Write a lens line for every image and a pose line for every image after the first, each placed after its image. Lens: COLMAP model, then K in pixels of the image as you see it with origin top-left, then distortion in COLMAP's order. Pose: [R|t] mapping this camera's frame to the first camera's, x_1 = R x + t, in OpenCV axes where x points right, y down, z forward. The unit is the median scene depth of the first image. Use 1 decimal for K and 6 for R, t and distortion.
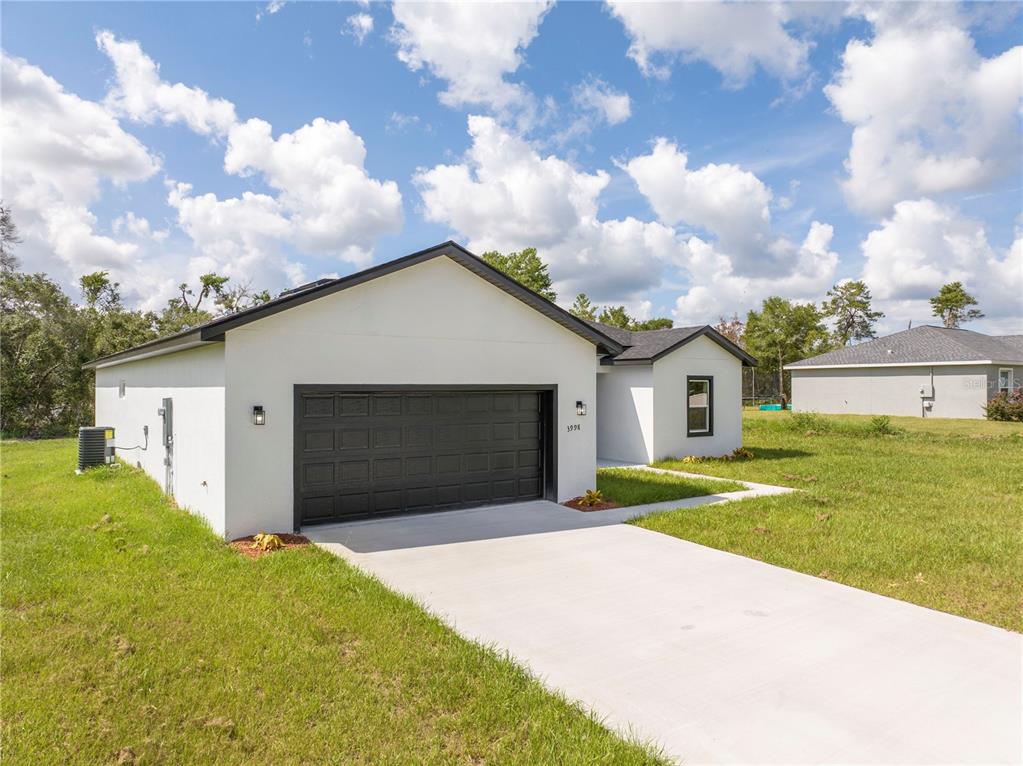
lens RADIAL K [[728.2, 0, 510.1], [0, 728.2, 382.4], [0, 0, 1]] dist [-0.040093, 0.005738]
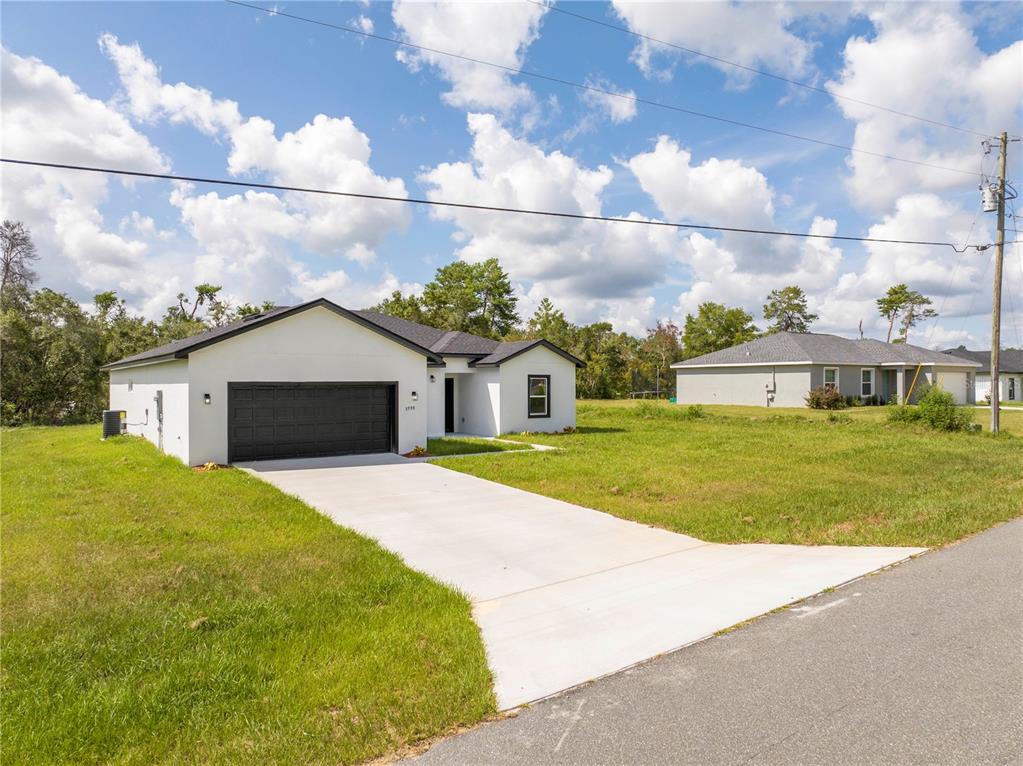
lens RADIAL K [[728.2, 0, 521.3], [0, 728.2, 381.1], [0, 0, 1]] dist [-0.042176, 0.001712]
pose [[0.999954, -0.003168, 0.009048, 0.053634], [0.003139, 0.999990, 0.003115, -0.000369], [-0.009057, -0.003086, 0.999954, -0.103874]]
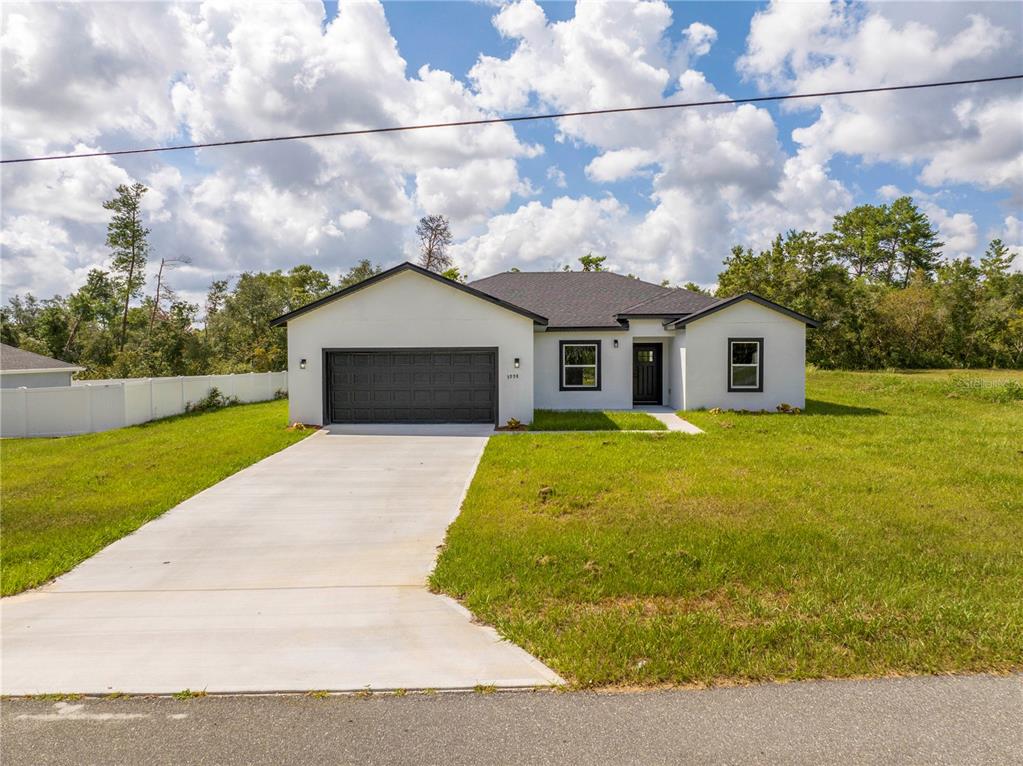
lens RADIAL K [[722.5, 0, 513.2], [0, 722.5, 376.3], [0, 0, 1]] dist [-0.029247, -0.002932]
pose [[0.795350, 0.018687, -0.605862, 0.163966], [0.008283, 0.999096, 0.041689, 0.000156], [0.606094, -0.038175, 0.794477, -0.027922]]
